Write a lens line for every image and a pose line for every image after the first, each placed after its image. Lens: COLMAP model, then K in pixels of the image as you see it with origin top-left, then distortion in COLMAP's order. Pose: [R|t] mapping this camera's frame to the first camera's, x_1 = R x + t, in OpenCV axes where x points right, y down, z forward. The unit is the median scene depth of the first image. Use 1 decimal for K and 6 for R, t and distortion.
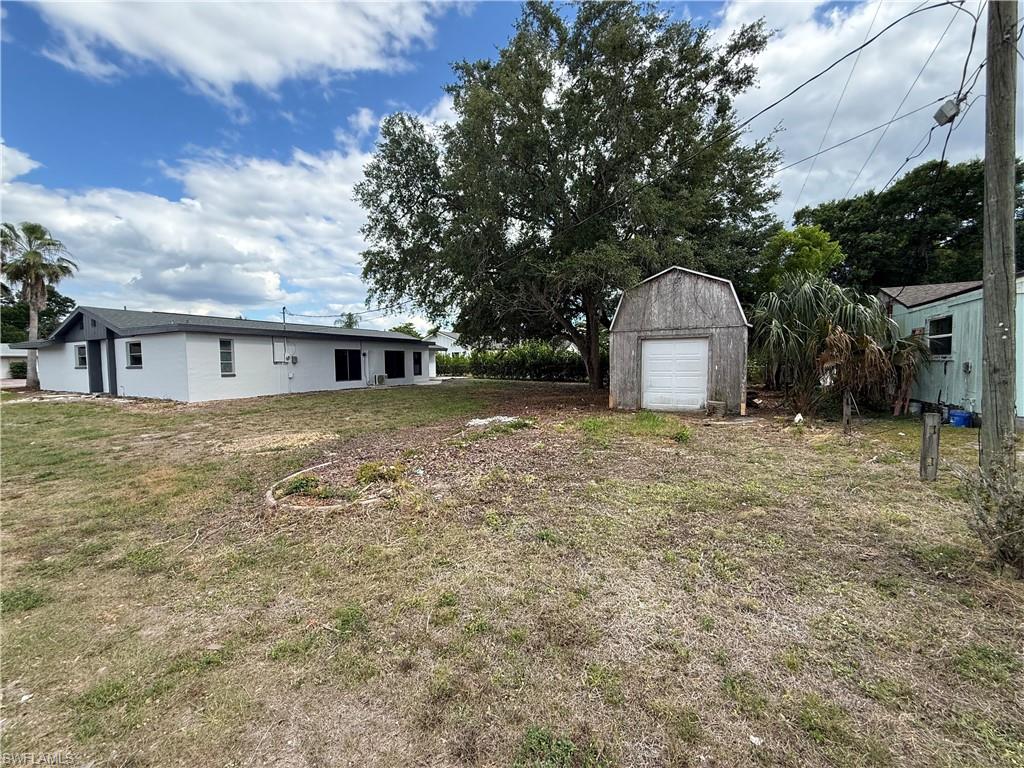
lens RADIAL K [[408.3, 0, 512.3], [0, 408.3, 378.7], [0, 0, 1]] dist [-0.000702, 0.000132]
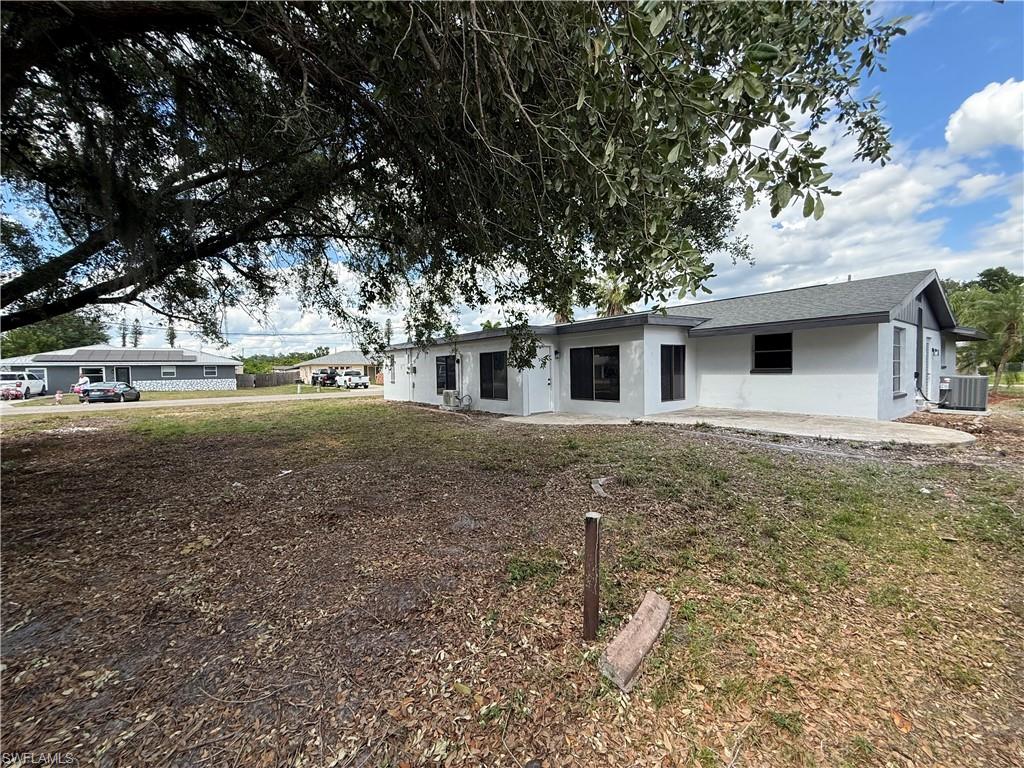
lens RADIAL K [[408.3, 0, 503.8], [0, 408.3, 383.3], [0, 0, 1]] dist [-0.000702, 0.000132]
pose [[-0.438753, 0.043283, -0.897565, 0.305255], [-0.020125, 0.998115, 0.057970, -0.072597], [0.898382, 0.043498, -0.437055, 1.625046]]
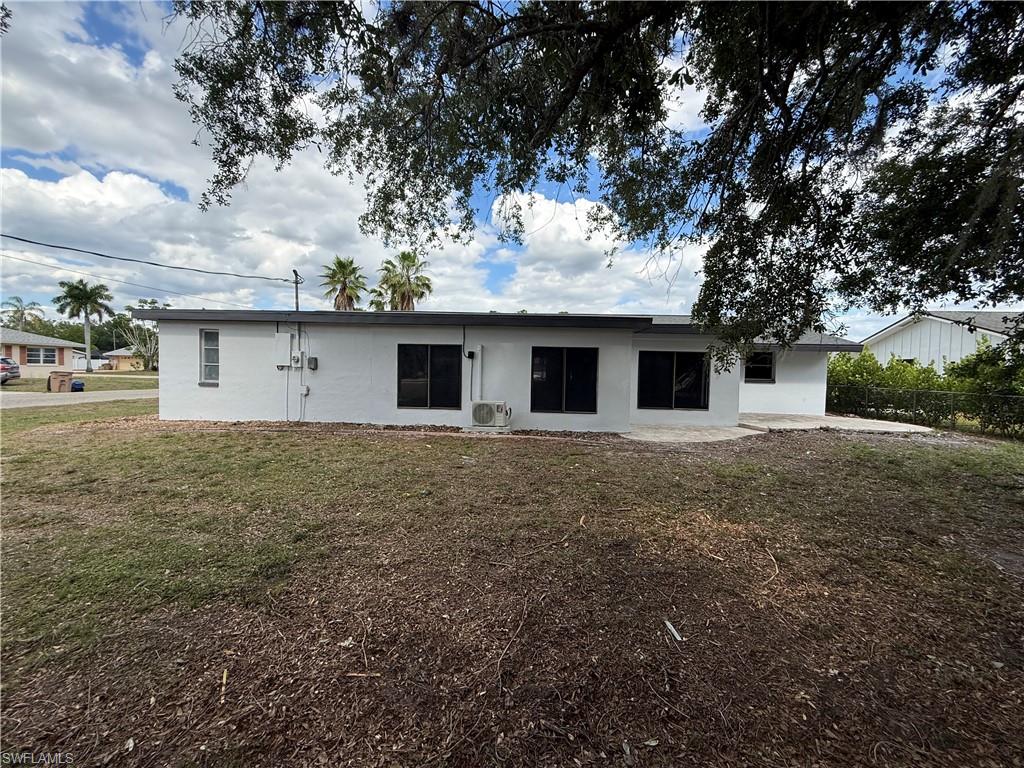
lens RADIAL K [[408.3, 0, 515.9], [0, 408.3, 384.5], [0, 0, 1]] dist [-0.000702, 0.000132]
pose [[0.428323, 0.049160, -0.902288, 0.104369], [-0.062856, 0.997721, 0.024521, -0.053678], [0.901437, 0.046211, 0.430437, 1.126645]]
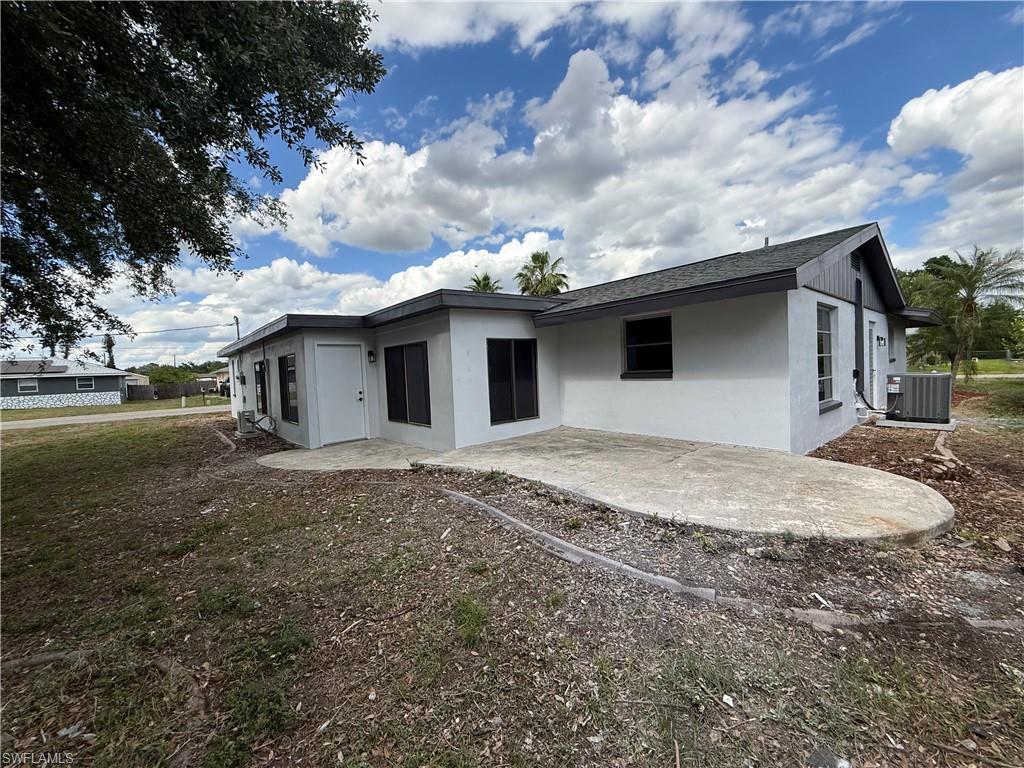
lens RADIAL K [[408.3, 0, 507.0], [0, 408.3, 383.7], [0, 0, 1]] dist [-0.000702, 0.000132]
pose [[-0.379717, 0.056494, -0.923376, -0.008962], [0.004832, 0.998241, 0.059088, -0.079654], [0.925090, 0.017975, -0.379322, 1.748285]]
